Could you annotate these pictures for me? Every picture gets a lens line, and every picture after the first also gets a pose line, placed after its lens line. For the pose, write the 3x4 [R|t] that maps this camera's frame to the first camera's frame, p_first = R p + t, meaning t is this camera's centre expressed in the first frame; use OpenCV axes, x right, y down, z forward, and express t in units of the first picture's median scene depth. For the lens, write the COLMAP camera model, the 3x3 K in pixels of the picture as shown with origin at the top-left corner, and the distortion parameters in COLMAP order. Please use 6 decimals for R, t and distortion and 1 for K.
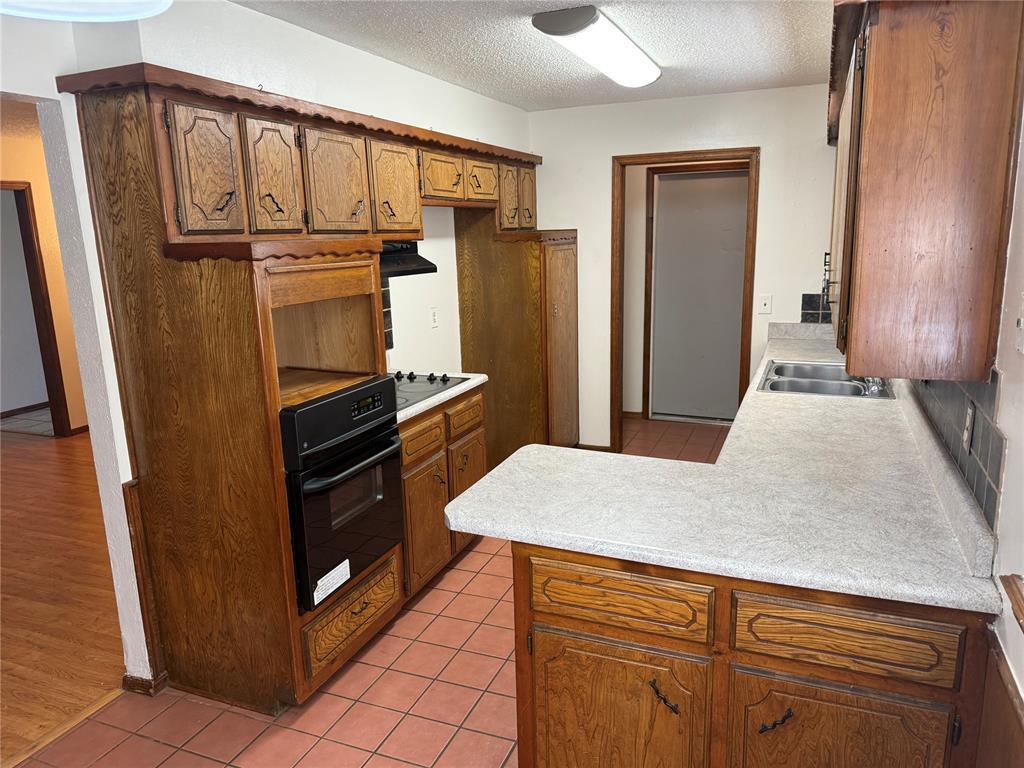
lens RADIAL K [[710.7, 0, 512.0], [0, 710.7, 384.0], [0, 0, 1]] dist [0.085235, -0.114589]
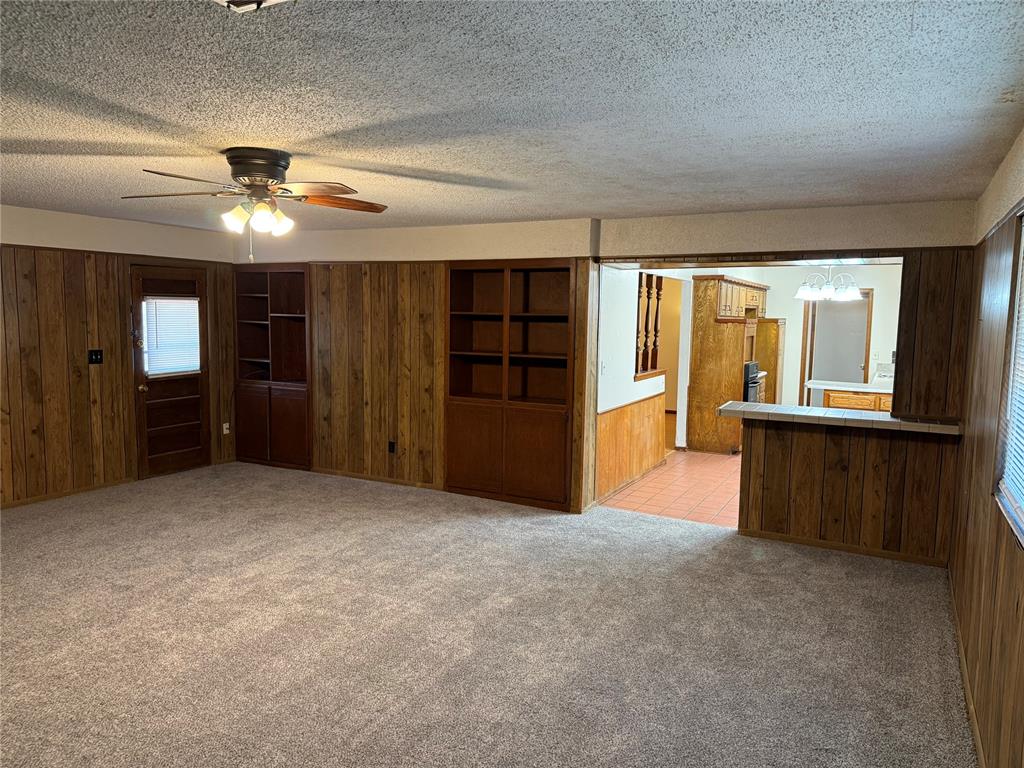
lens RADIAL K [[710.7, 0, 512.0], [0, 710.7, 384.0], [0, 0, 1]] dist [0.085235, -0.114589]
pose [[0.994137, 0.055329, -0.092903, -1.082749], [-0.065510, 0.991728, -0.110378, 0.578706], [0.086027, 0.115817, 0.989538, -2.542181]]
